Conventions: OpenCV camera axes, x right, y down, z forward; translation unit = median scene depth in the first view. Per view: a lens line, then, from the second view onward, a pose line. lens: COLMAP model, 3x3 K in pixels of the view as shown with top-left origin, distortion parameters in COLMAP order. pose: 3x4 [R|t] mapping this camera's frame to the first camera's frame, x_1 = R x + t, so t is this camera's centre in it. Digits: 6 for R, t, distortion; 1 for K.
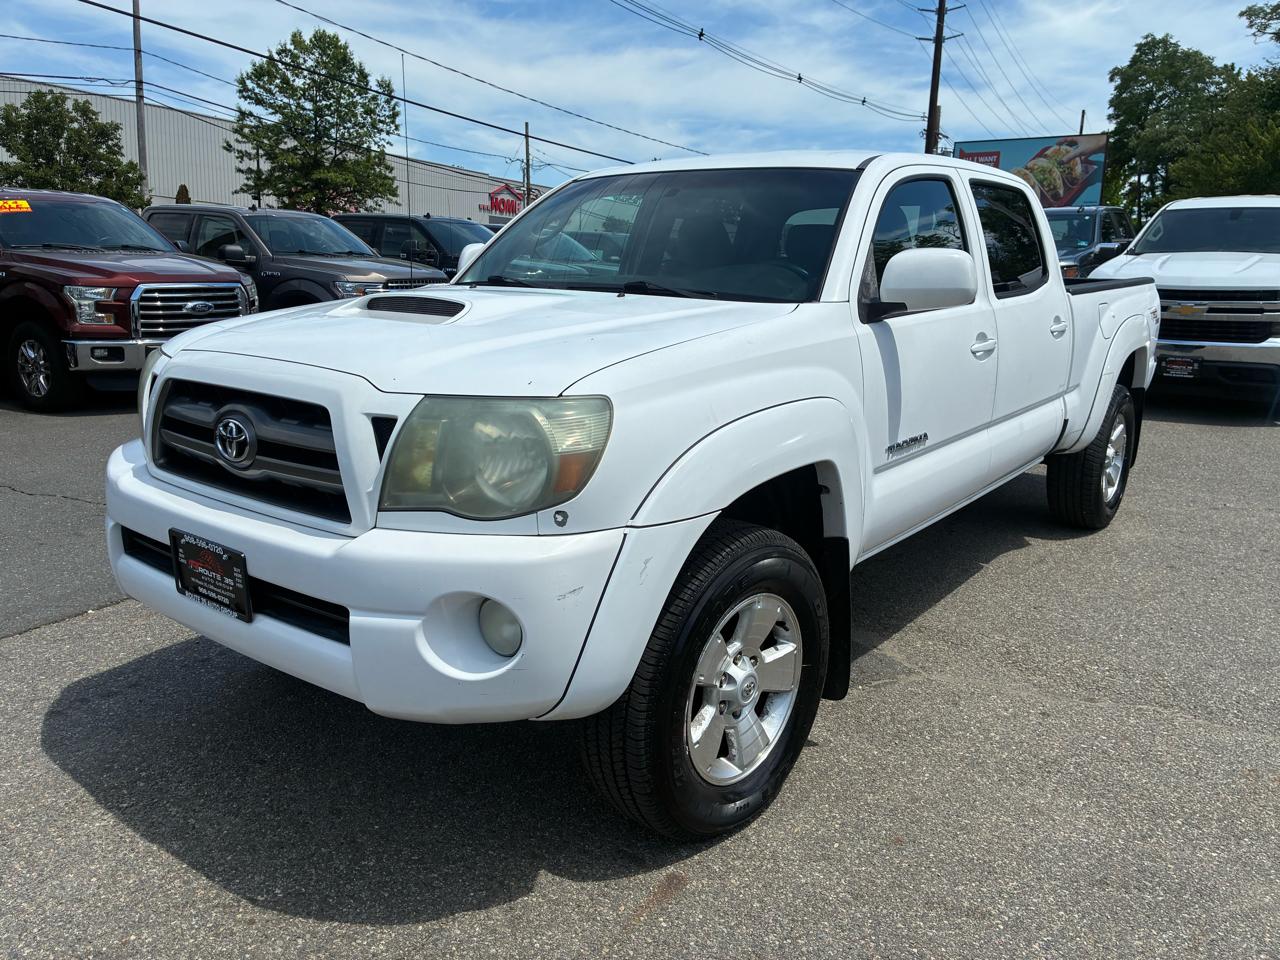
lens RADIAL K [[970.3, 0, 655.0], [0, 970.3, 467.1], [0, 0, 1]] dist [0.061969, -0.090419]
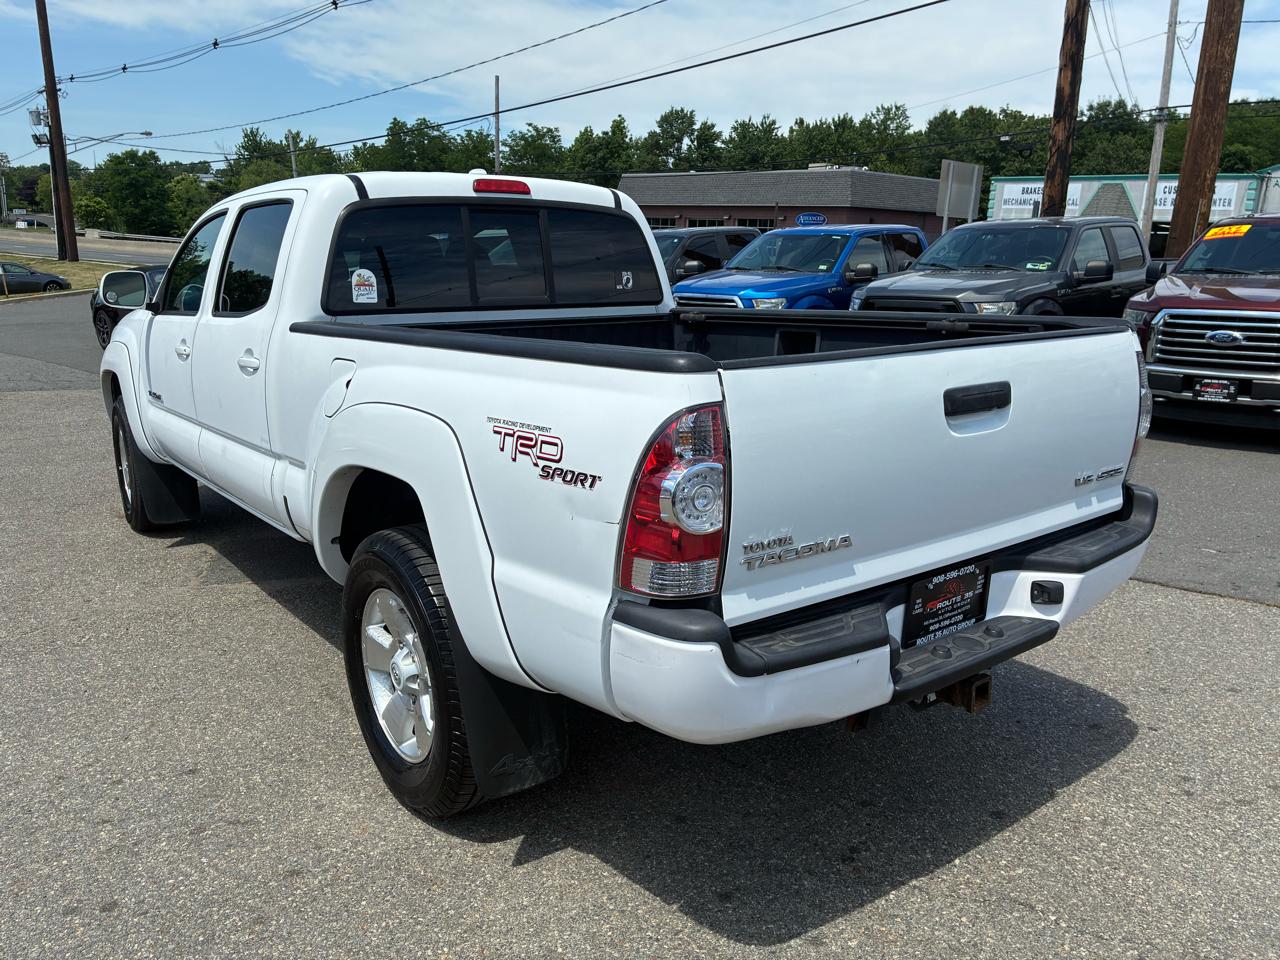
lens RADIAL K [[970.3, 0, 651.7], [0, 970.3, 469.3], [0, 0, 1]] dist [0.061969, -0.090419]
pose [[-0.251859, 0.183017, -0.950301, 0.104698], [-0.206672, 0.949131, 0.237565, -0.029933], [0.945439, 0.256233, -0.201223, 0.139755]]
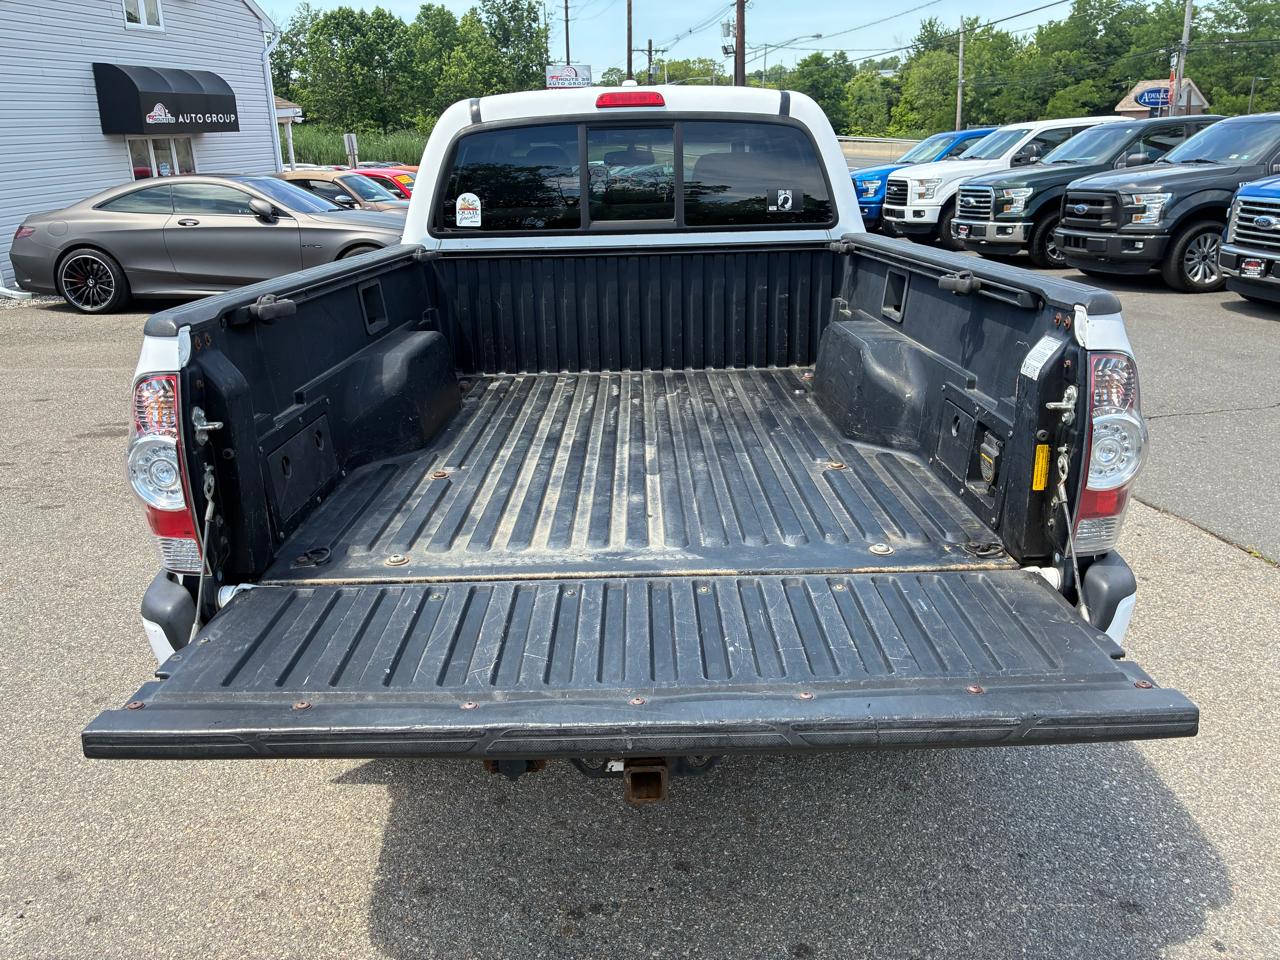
lens RADIAL K [[970.3, 0, 636.0], [0, 970.3, 465.7], [0, 0, 1]] dist [0.061969, -0.090419]
pose [[-0.790971, 0.179239, -0.585012, 0.075284], [-0.121989, 0.890736, 0.437845, -0.038280], [0.599570, 0.417688, -0.682681, 0.169230]]
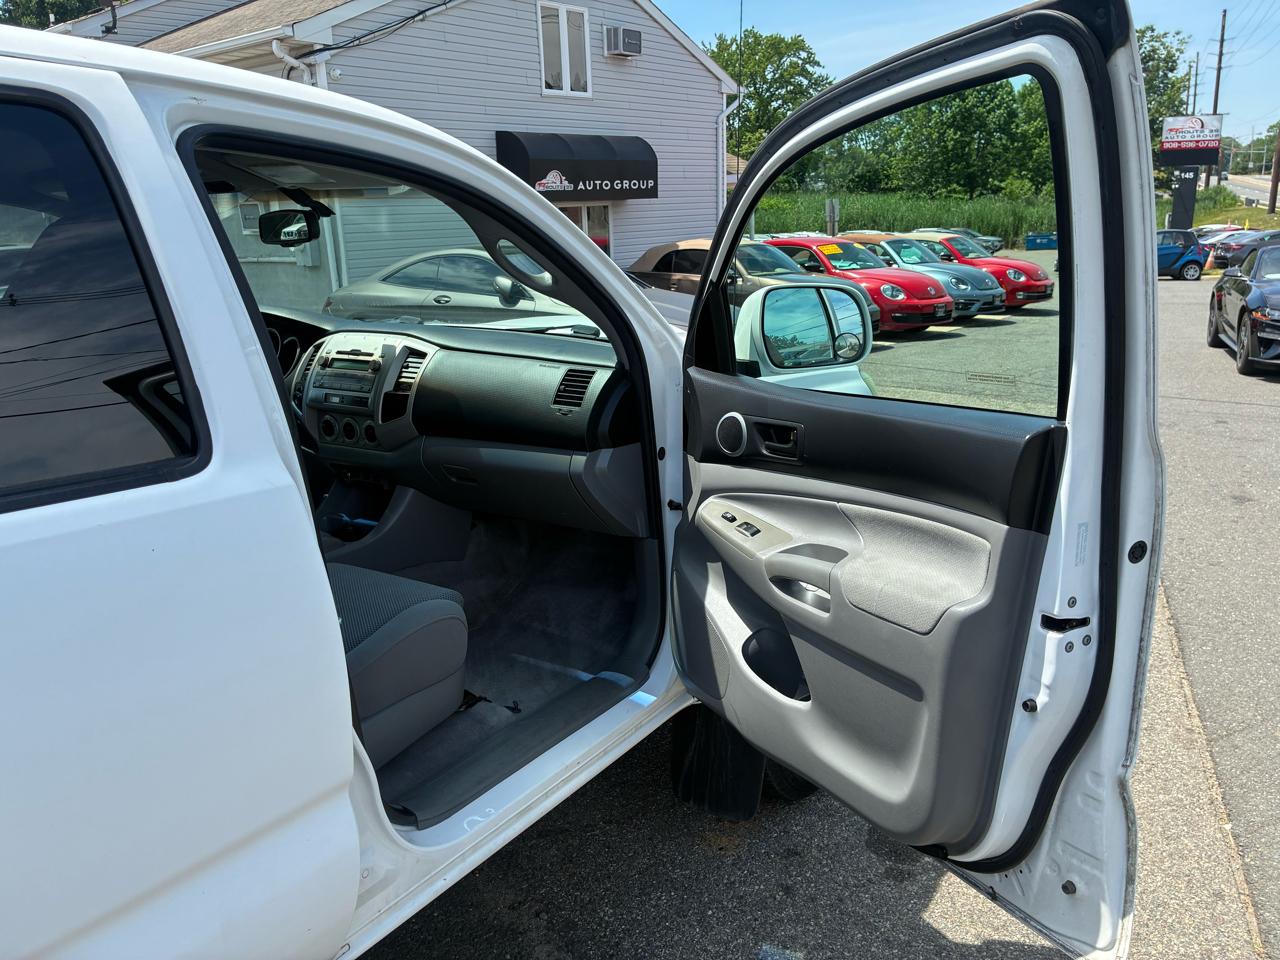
lens RADIAL K [[970.3, 0, 635.2], [0, 970.3, 477.4], [0, 0, 1]] dist [0.061969, -0.090419]
pose [[-0.997375, 0.016147, -0.070579, -0.010458], [-0.015967, 0.901764, 0.431933, -0.030454], [0.070620, 0.431927, -0.899140, 0.126882]]
